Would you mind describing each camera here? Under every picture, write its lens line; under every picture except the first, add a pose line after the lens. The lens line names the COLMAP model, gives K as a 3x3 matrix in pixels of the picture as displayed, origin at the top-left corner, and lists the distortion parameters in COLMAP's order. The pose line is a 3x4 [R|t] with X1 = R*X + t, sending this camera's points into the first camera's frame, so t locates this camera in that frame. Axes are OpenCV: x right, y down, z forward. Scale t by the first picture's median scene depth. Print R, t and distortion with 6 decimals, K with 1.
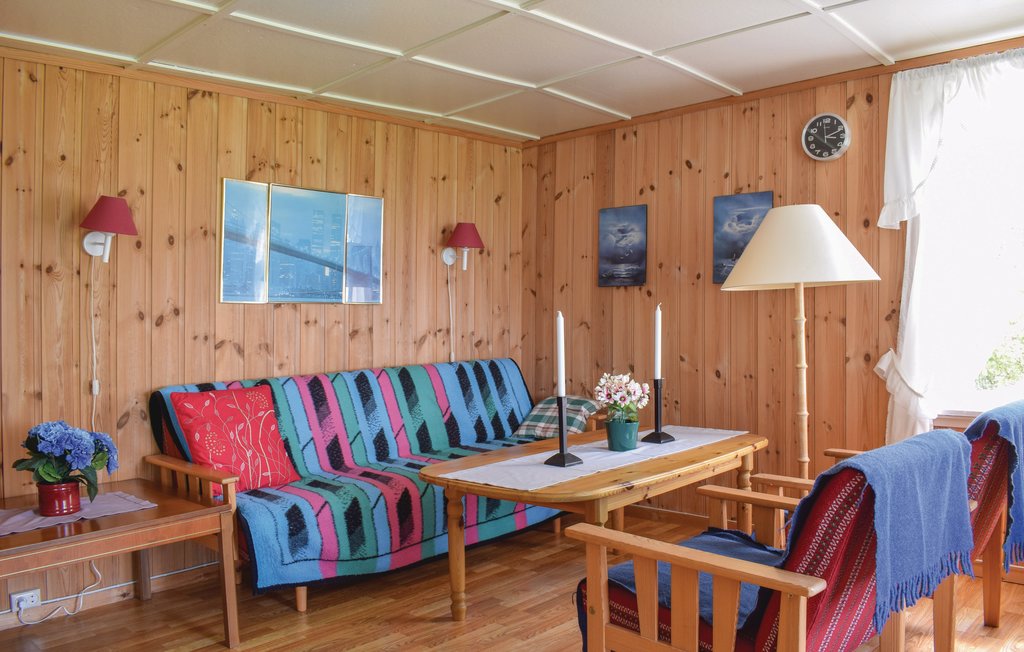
lens RADIAL K [[810.9, 0, 512.0], [0, 810.9, 326.0], [0, 0, 1]] dist [-0.073706, 0.000763]
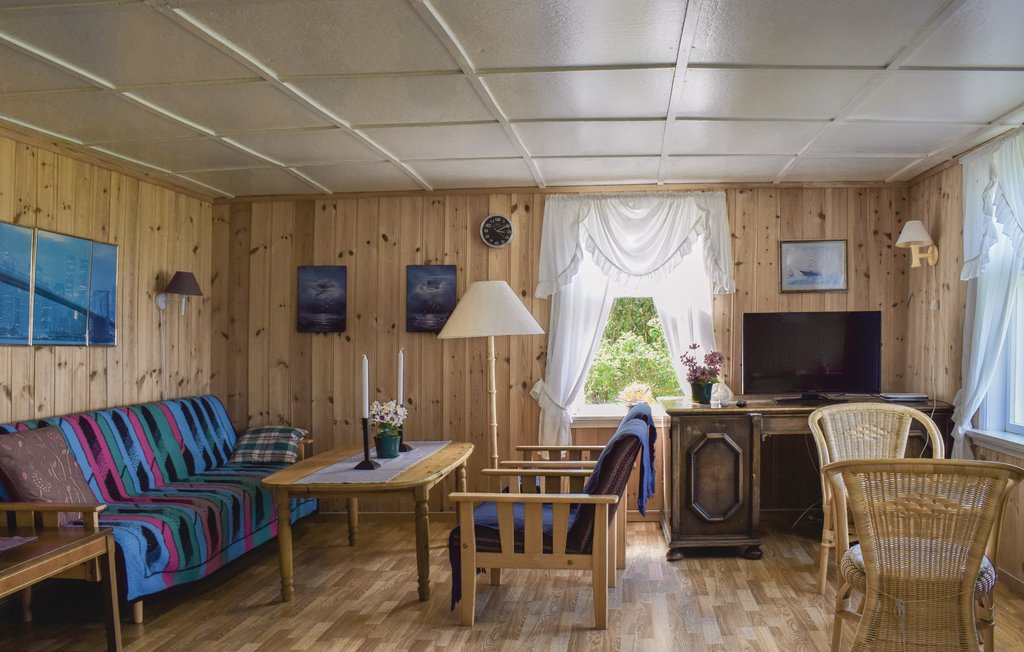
lens RADIAL K [[873.9, 0, 512.7], [0, 873.9, 363.7], [0, 0, 1]] dist [-0.004422, -0.001894]
pose [[0.798309, -0.008549, 0.602187, -0.459514], [0.008050, 0.999961, 0.003524, -0.004611], [-0.602194, 0.002034, 0.798347, -0.228004]]
